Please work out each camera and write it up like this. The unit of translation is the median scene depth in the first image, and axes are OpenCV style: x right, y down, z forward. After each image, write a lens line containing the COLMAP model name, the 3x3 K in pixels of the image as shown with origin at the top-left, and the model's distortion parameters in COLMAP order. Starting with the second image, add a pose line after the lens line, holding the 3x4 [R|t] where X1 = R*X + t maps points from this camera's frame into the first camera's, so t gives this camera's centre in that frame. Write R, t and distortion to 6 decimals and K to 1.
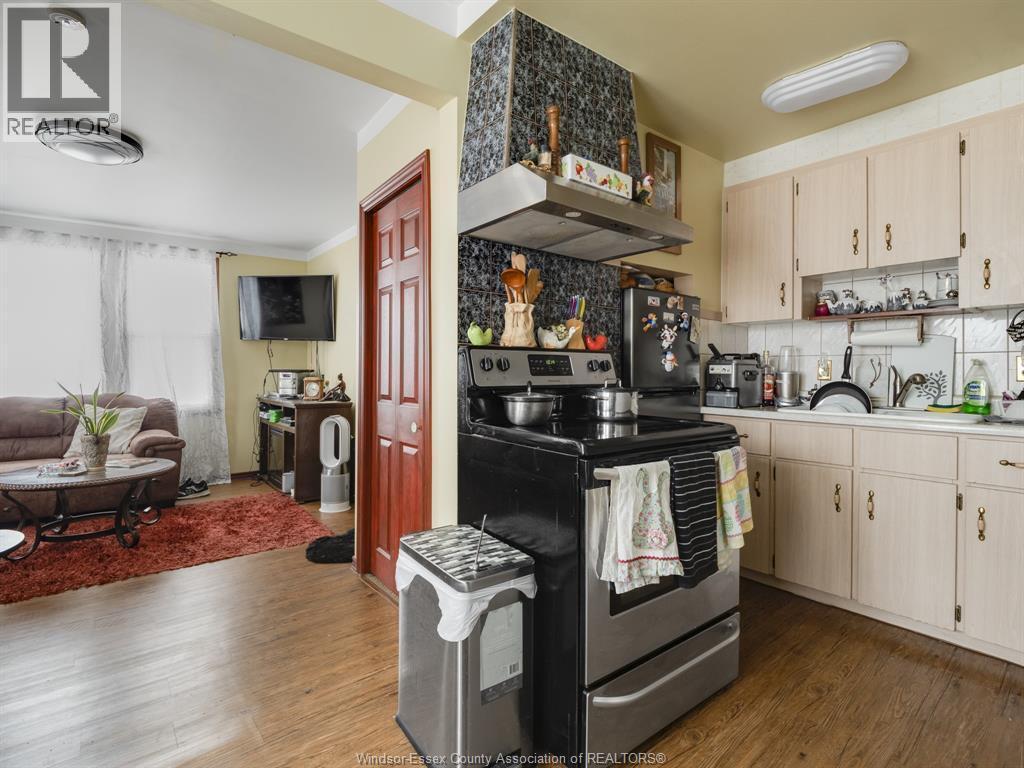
lens RADIAL K [[507.1, 0, 515.2], [0, 507.1, 378.7], [0, 0, 1]] dist [0.004546, 0.000588]
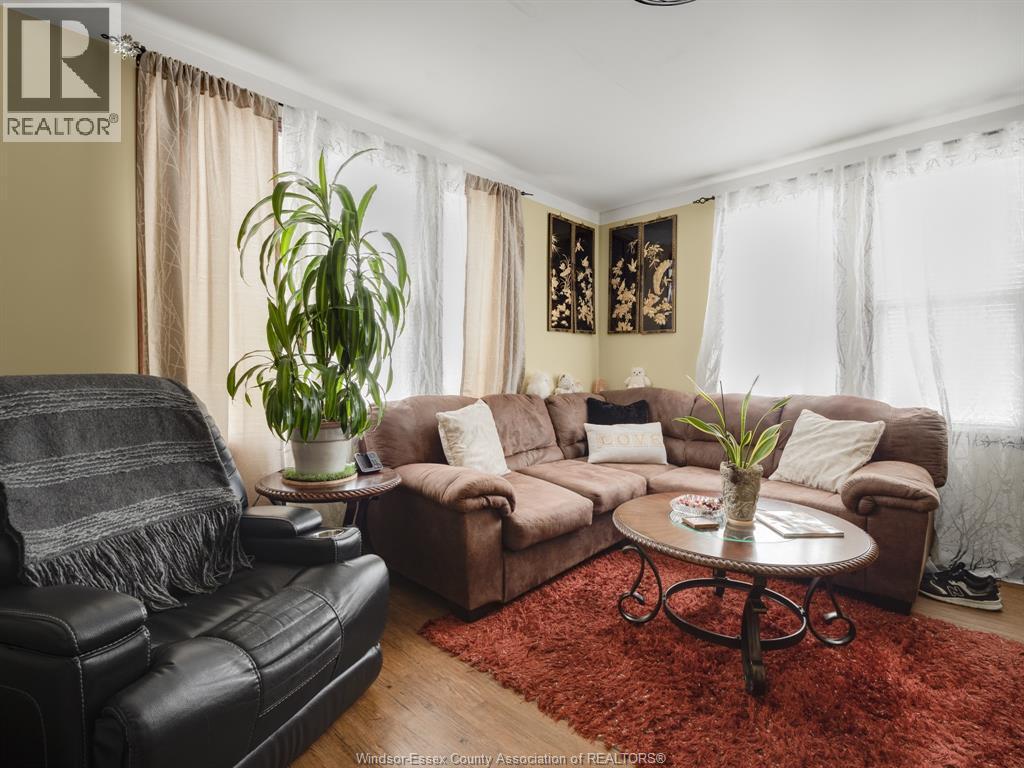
lens RADIAL K [[507.1, 0, 515.6], [0, 507.1, 379.8], [0, 0, 1]] dist [0.004546, 0.000588]
pose [[0.156540, 0.028403, -0.987263, -0.190760], [-0.018008, 0.999502, 0.025899, -0.002354], [0.987507, 0.013725, 0.156973, 0.451693]]
